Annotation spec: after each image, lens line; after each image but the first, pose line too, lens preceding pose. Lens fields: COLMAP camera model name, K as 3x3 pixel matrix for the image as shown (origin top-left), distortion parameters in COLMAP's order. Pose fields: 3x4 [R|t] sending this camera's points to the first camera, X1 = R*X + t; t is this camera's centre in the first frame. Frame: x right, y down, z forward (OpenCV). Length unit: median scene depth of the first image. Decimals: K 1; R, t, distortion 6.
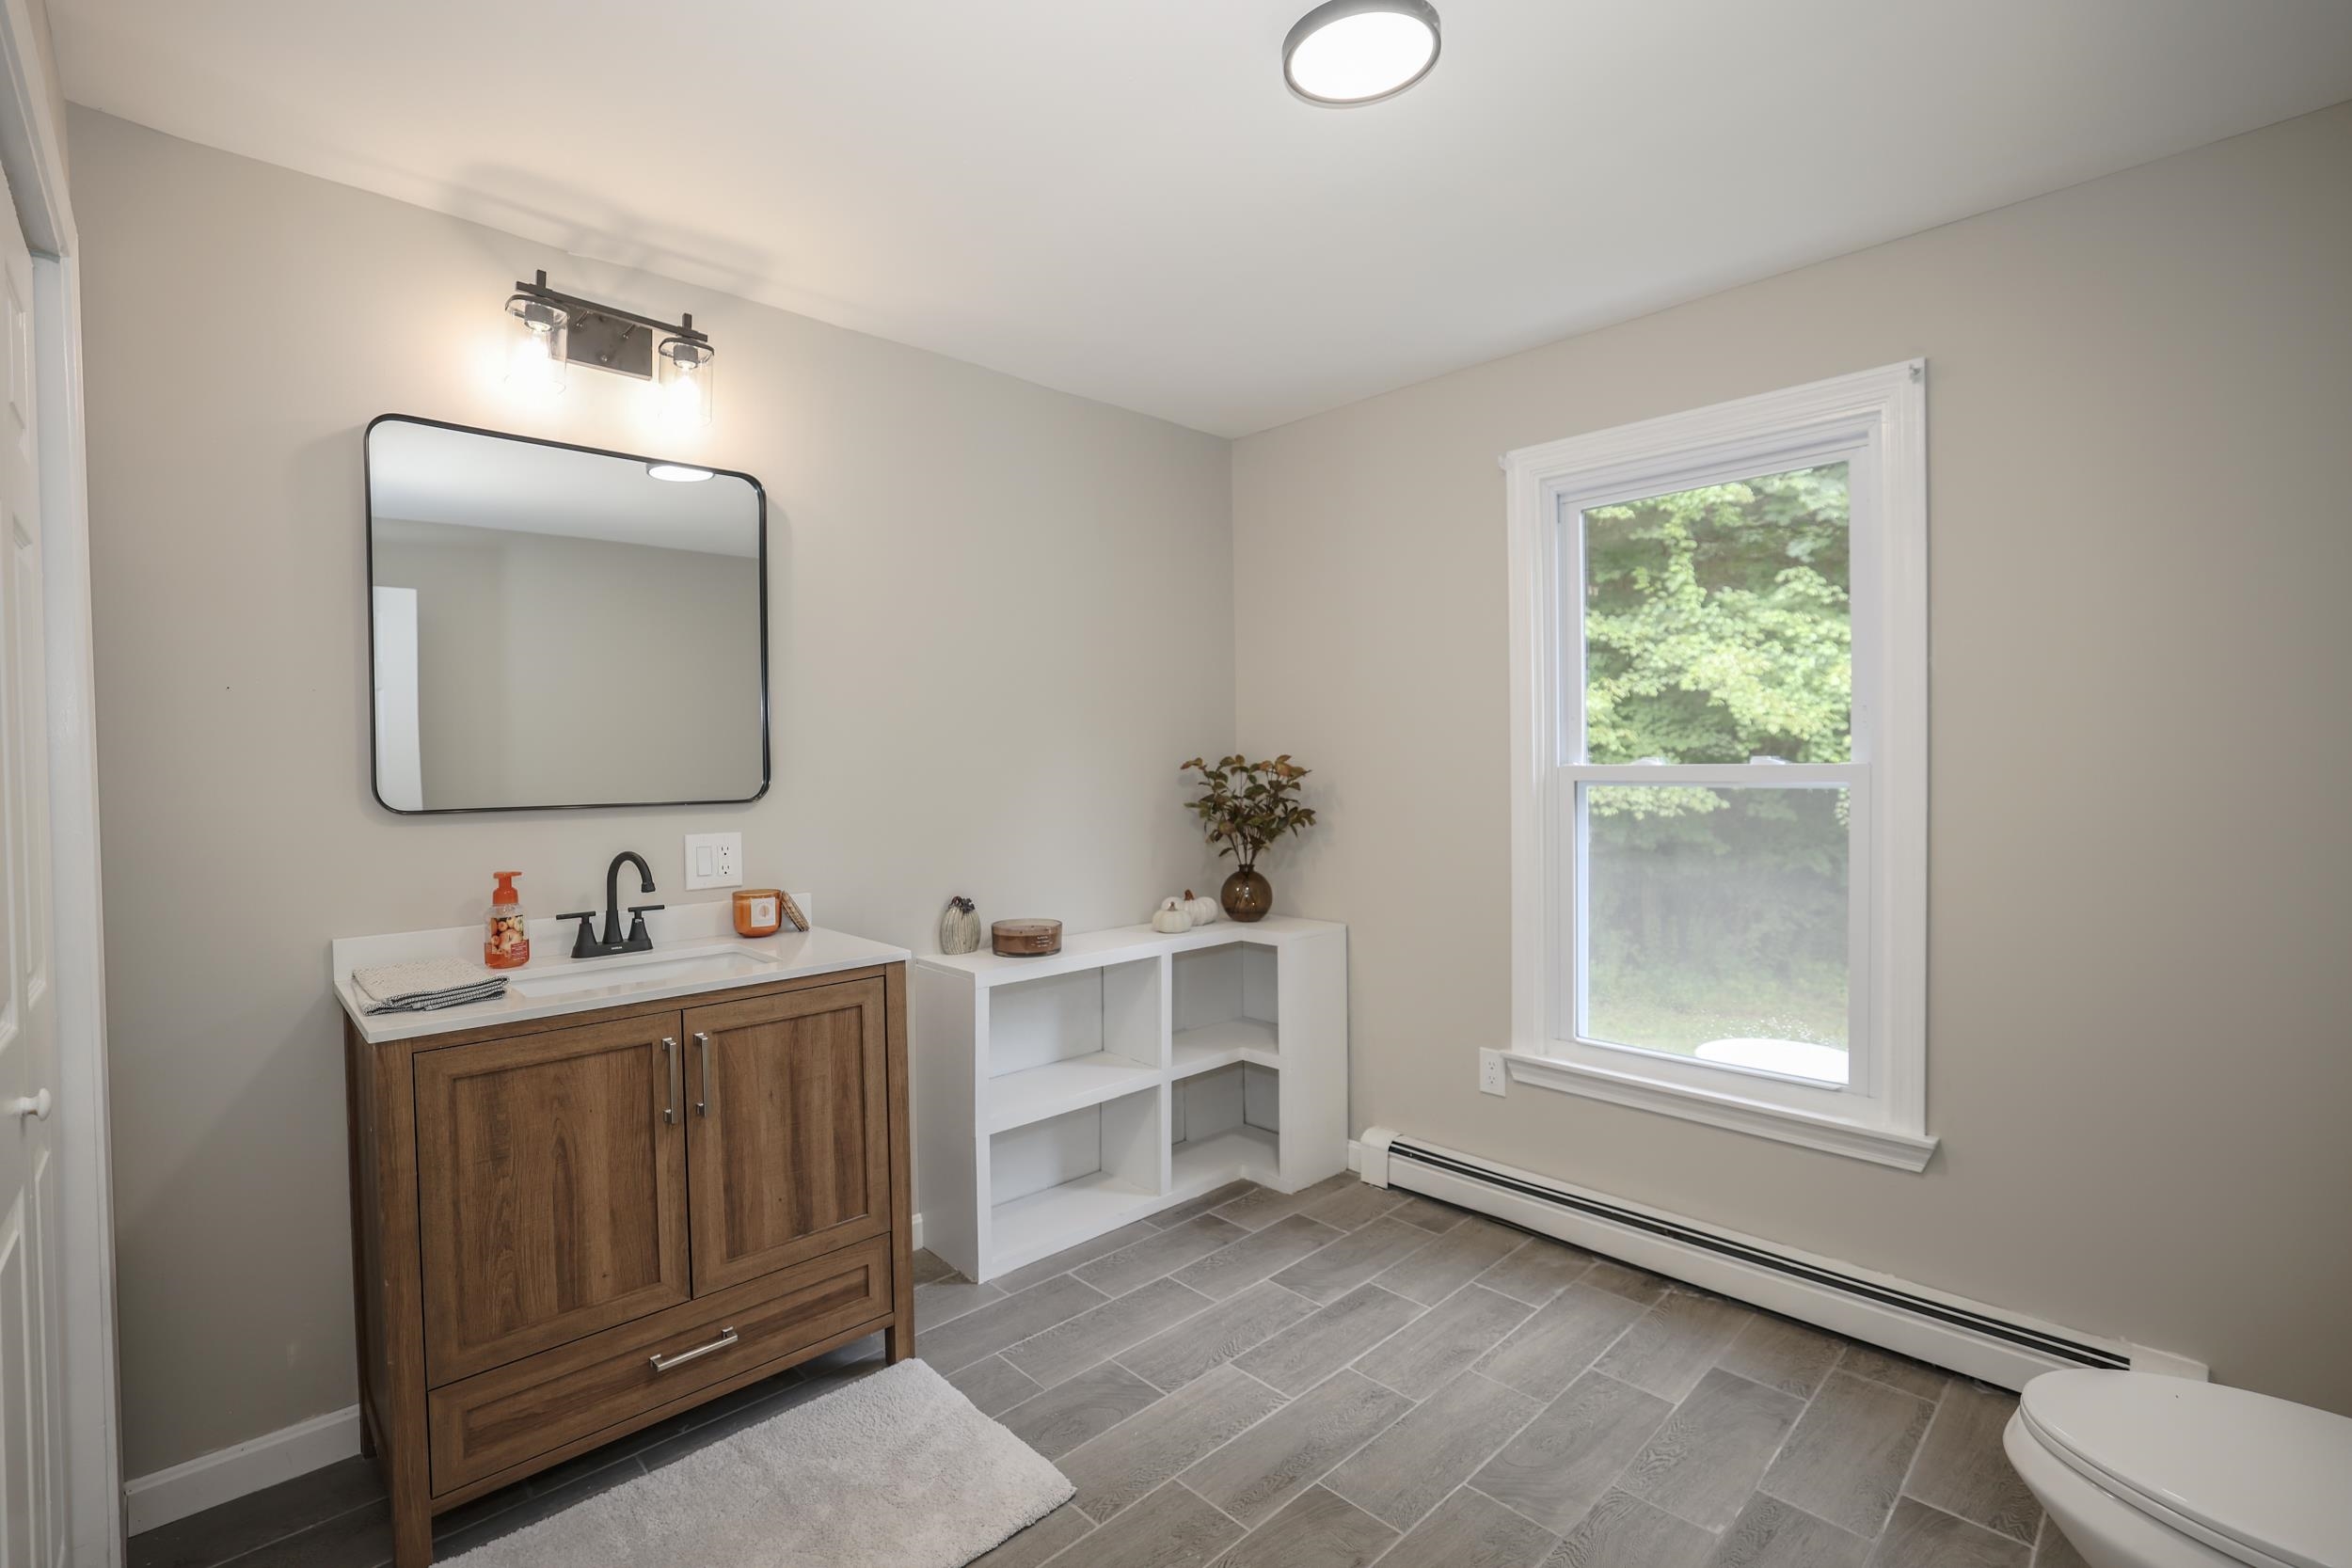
lens RADIAL K [[1044.6, 0, 1178.7], [0, 1044.6, 778.7], [0, 0, 1]] dist [-0.048084, 0.020521]
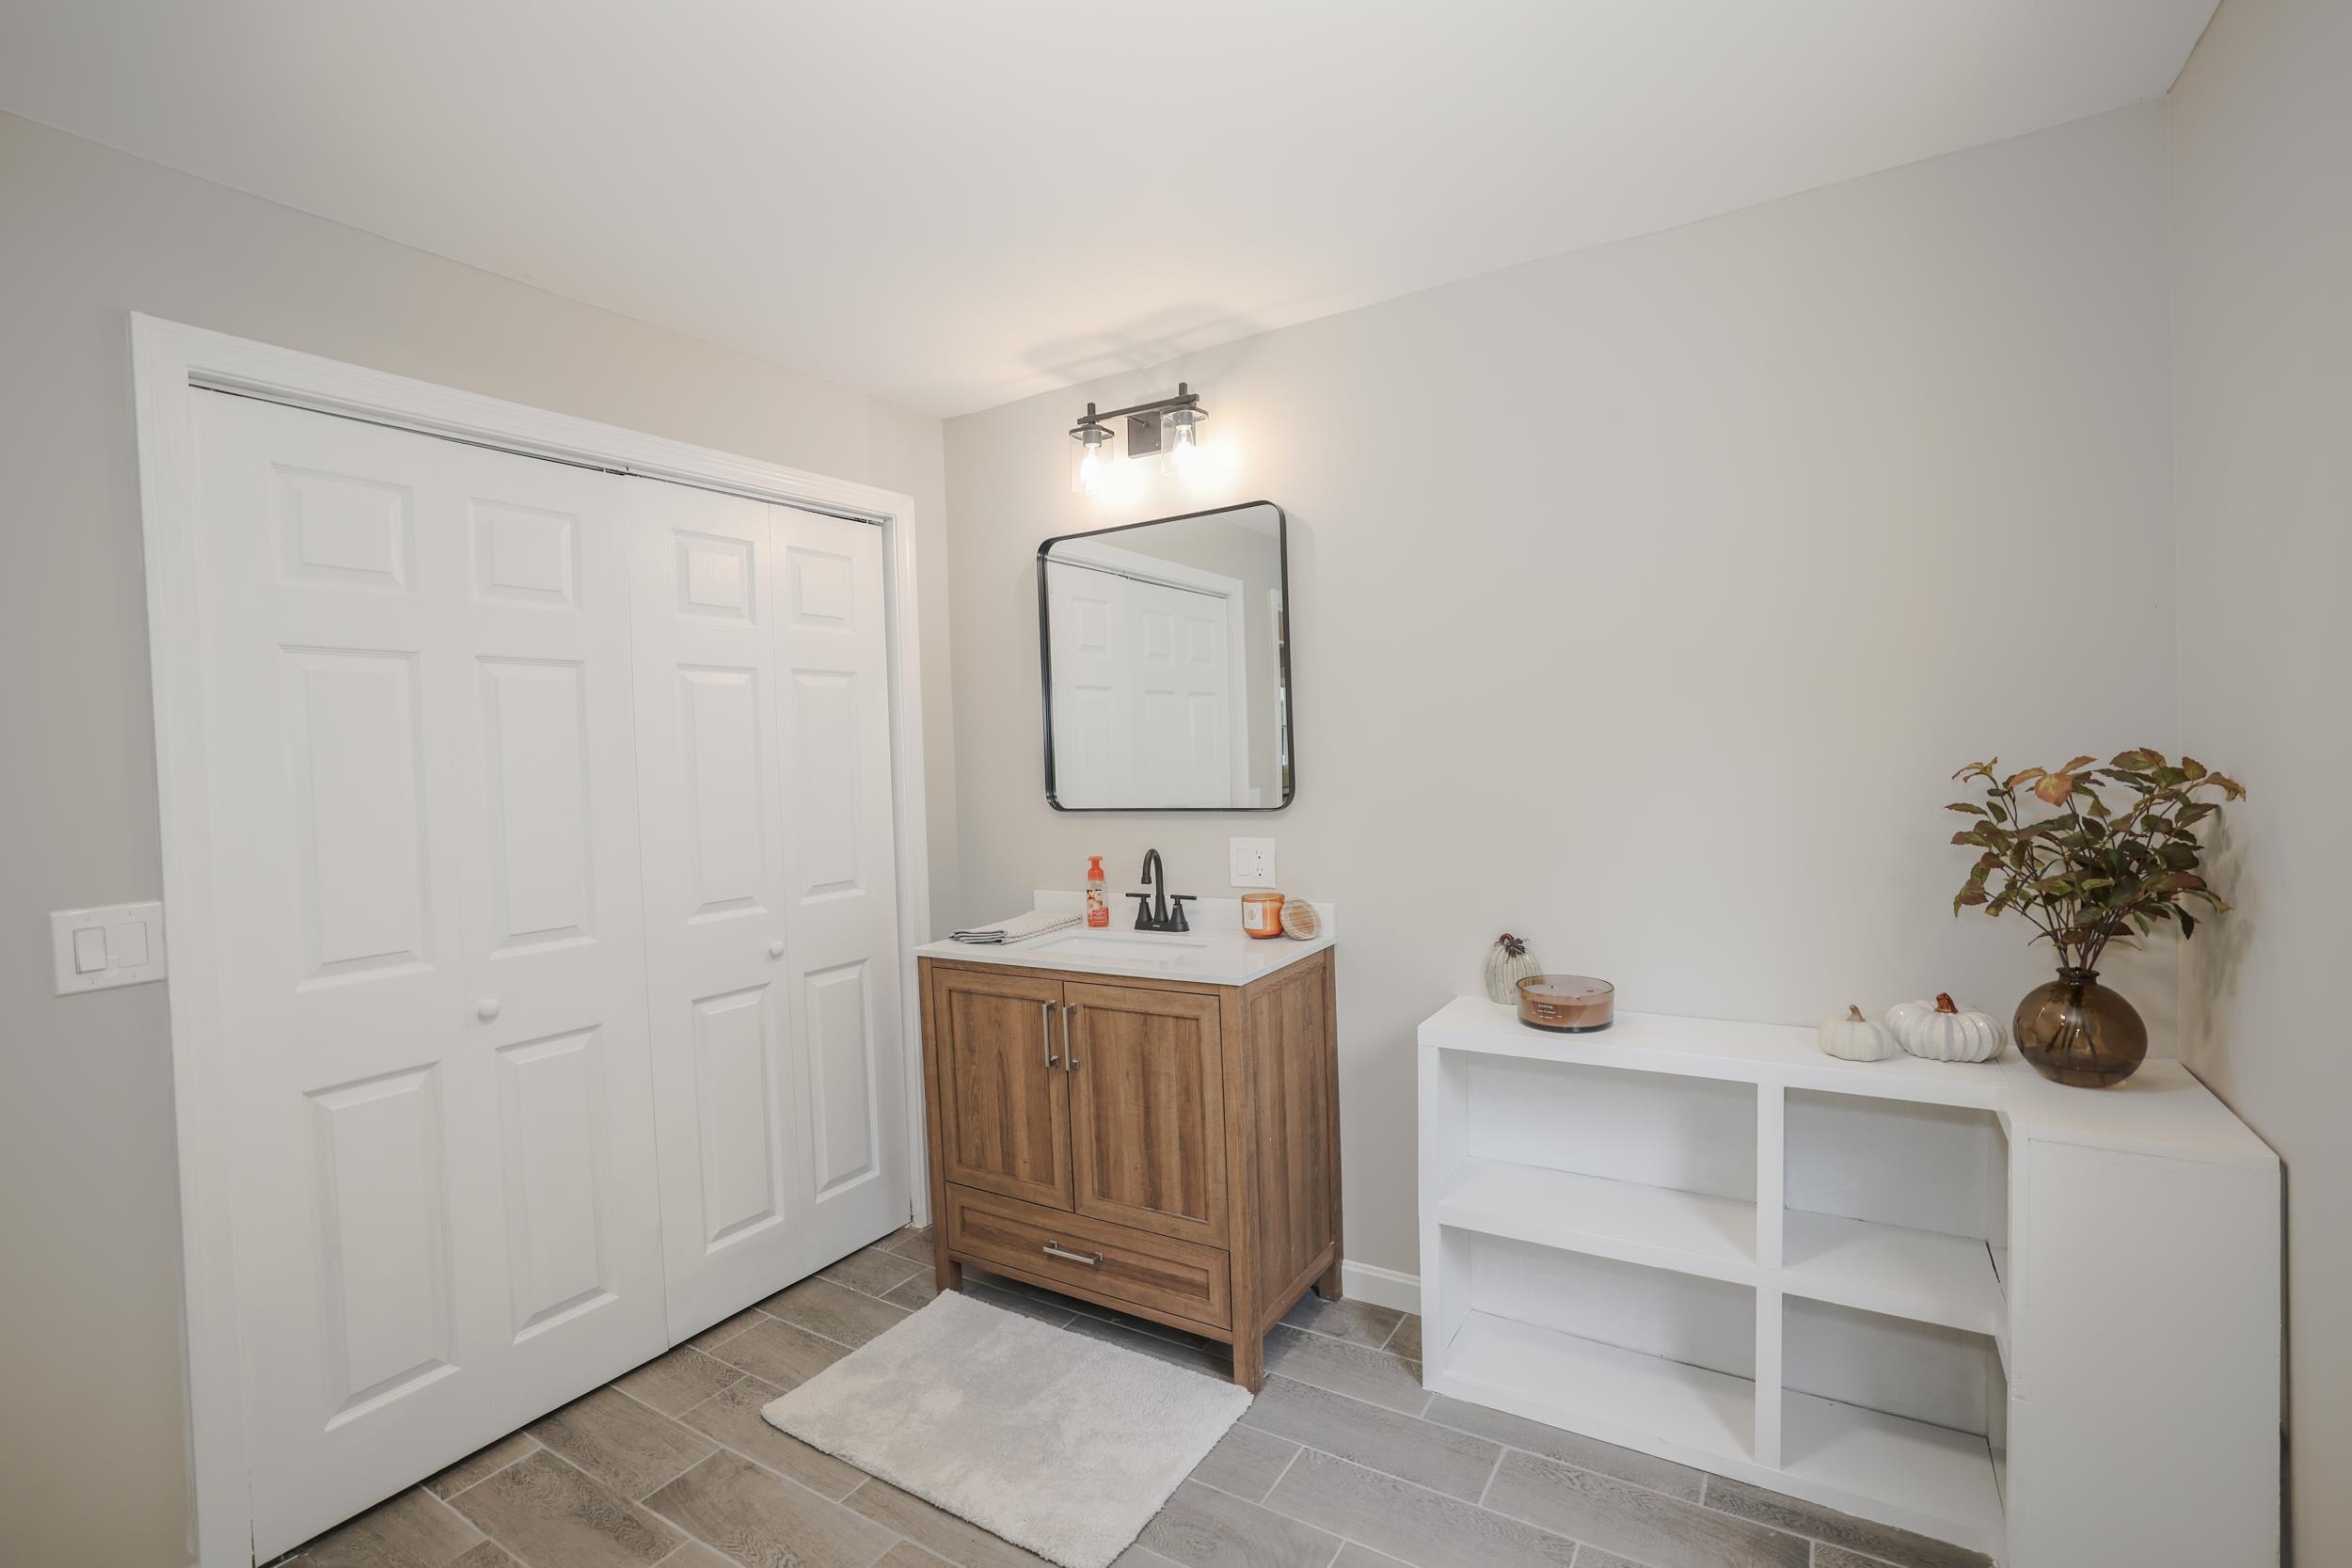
lens RADIAL K [[1044.6, 0, 1178.7], [0, 1044.6, 778.7], [0, 0, 1]] dist [-0.048084, 0.020521]
pose [[0.247211, 0.025688, -0.968621, 0.710452], [0.018238, 0.999348, 0.031158, -0.053462], [0.968790, -0.025368, 0.246581, 0.766198]]
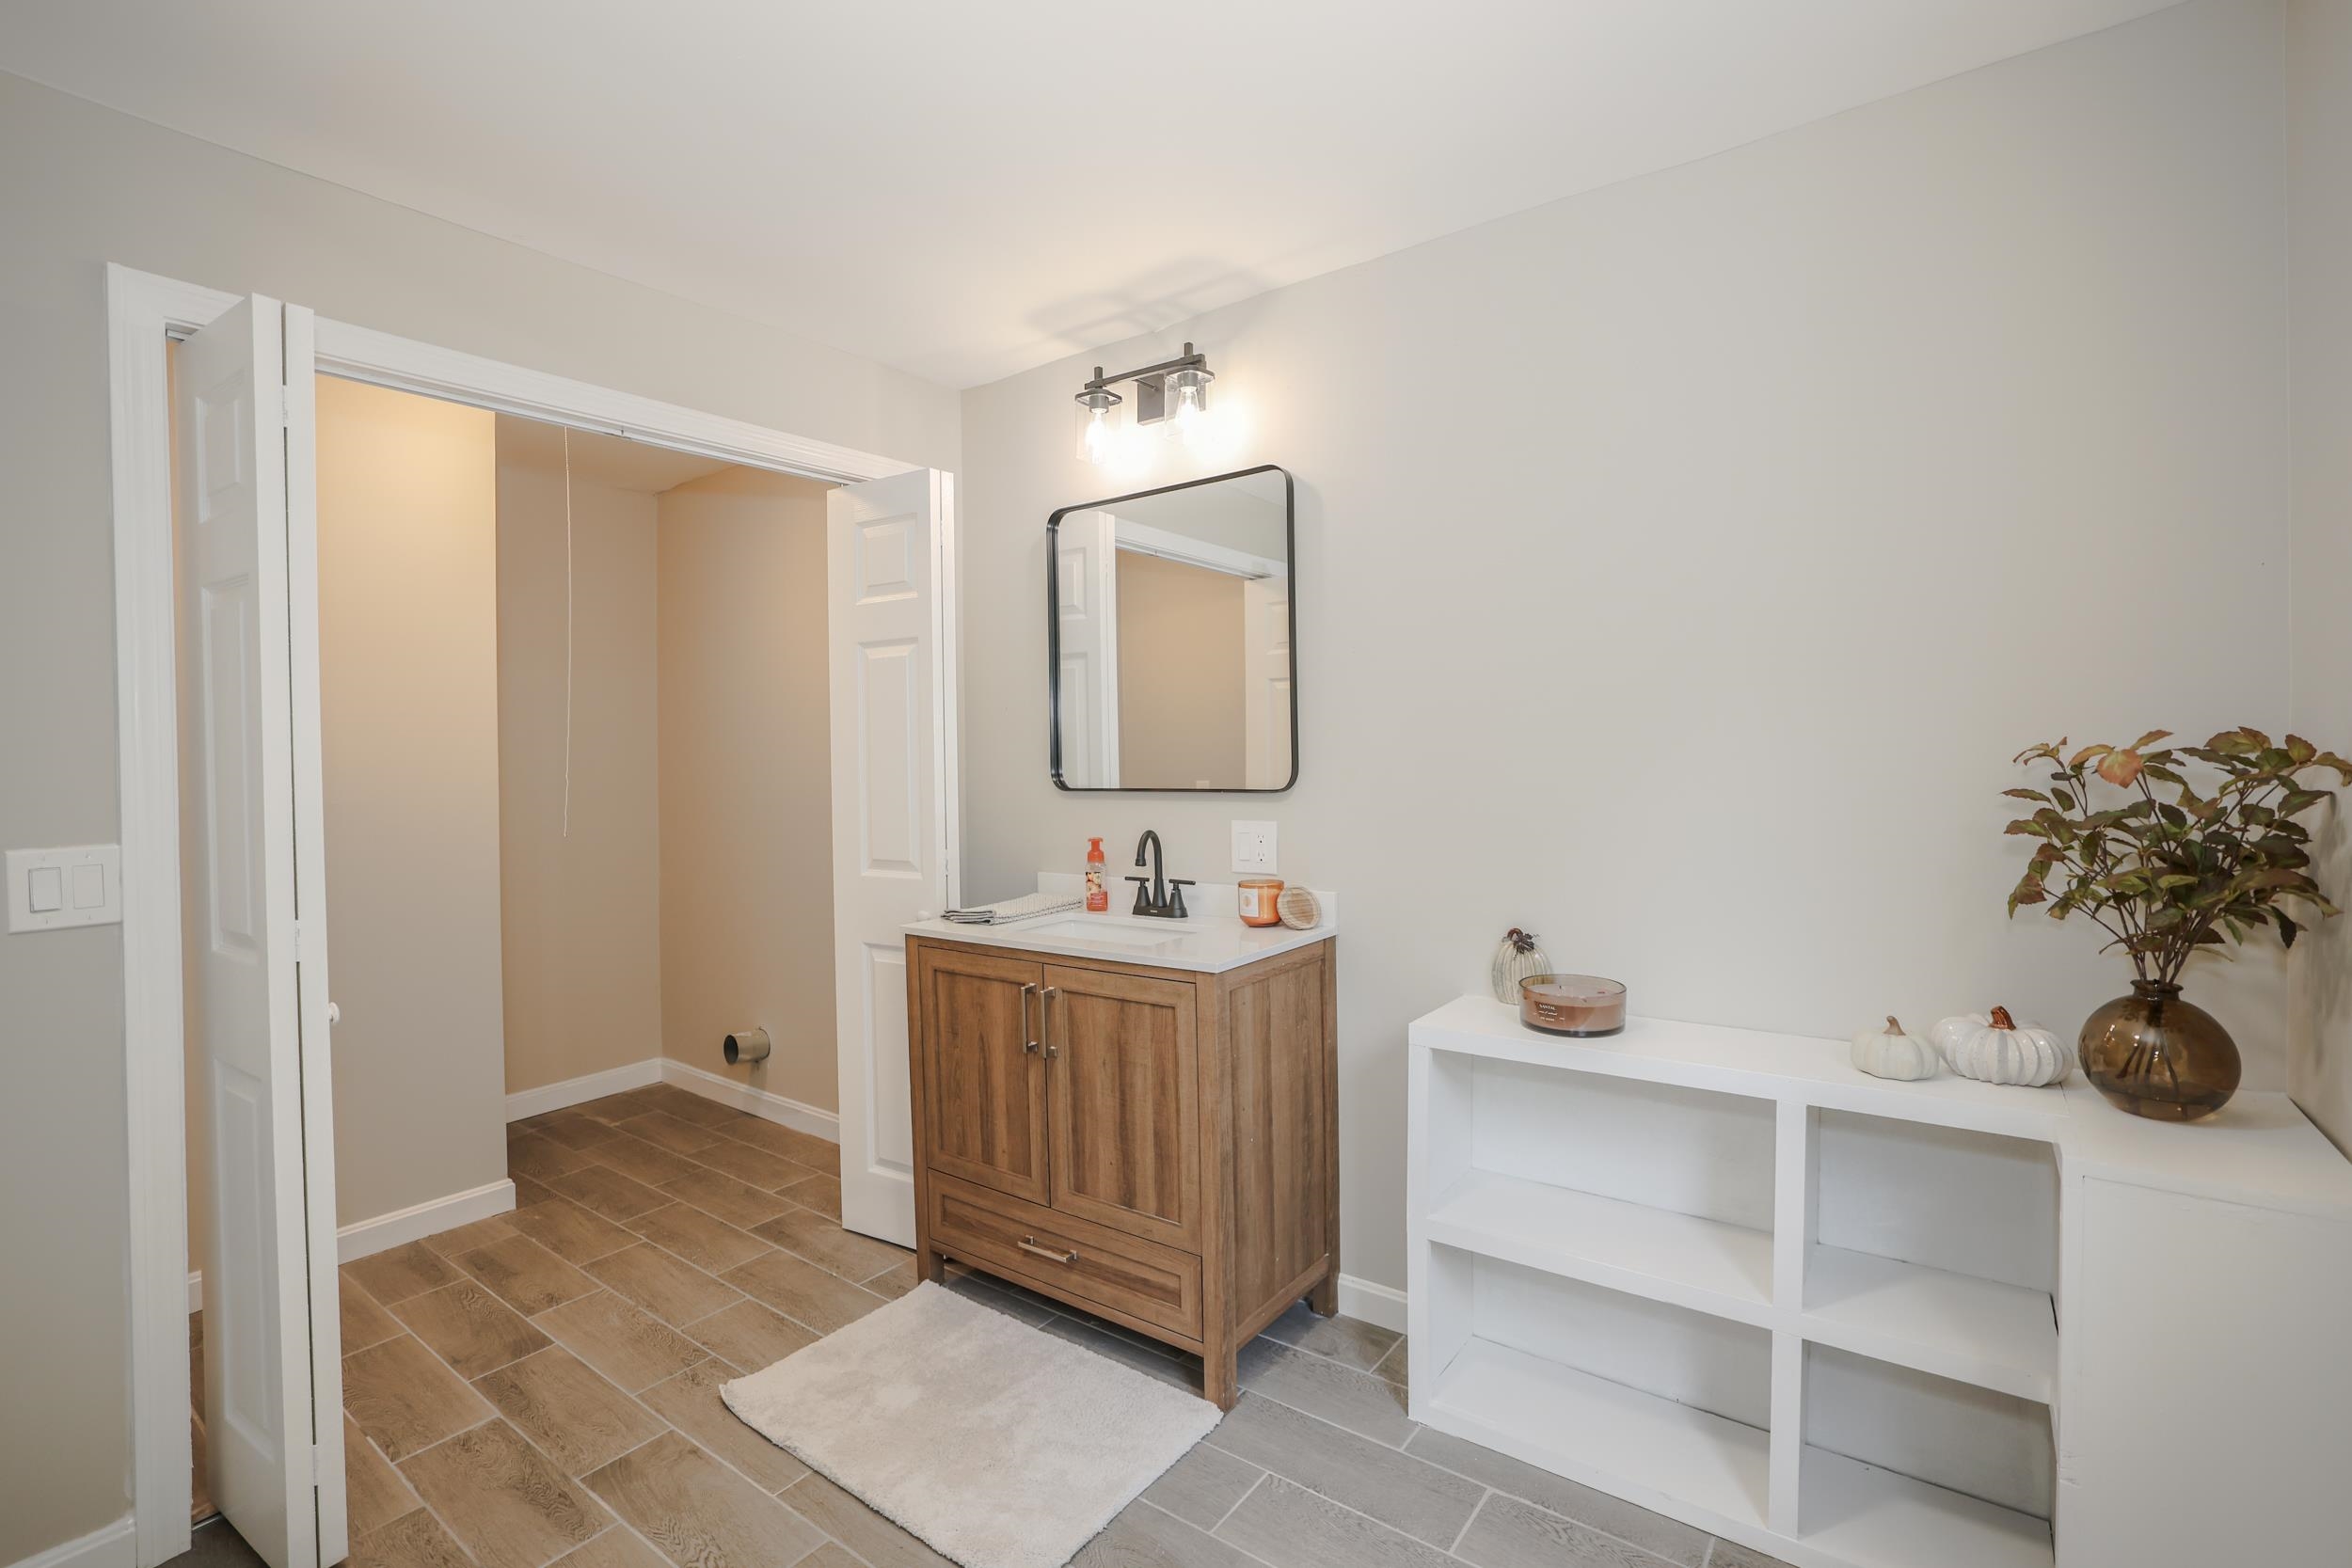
lens RADIAL K [[1048.7, 0, 1181.3], [0, 1048.7, 768.8], [0, 0, 1]] dist [-0.048498, 0.019558]
pose [[0.168093, 0.019435, -0.985580, 0.678331], [0.000127, 0.999805, 0.019737, -0.023397], [0.985771, -0.003443, 0.168057, 0.881156]]
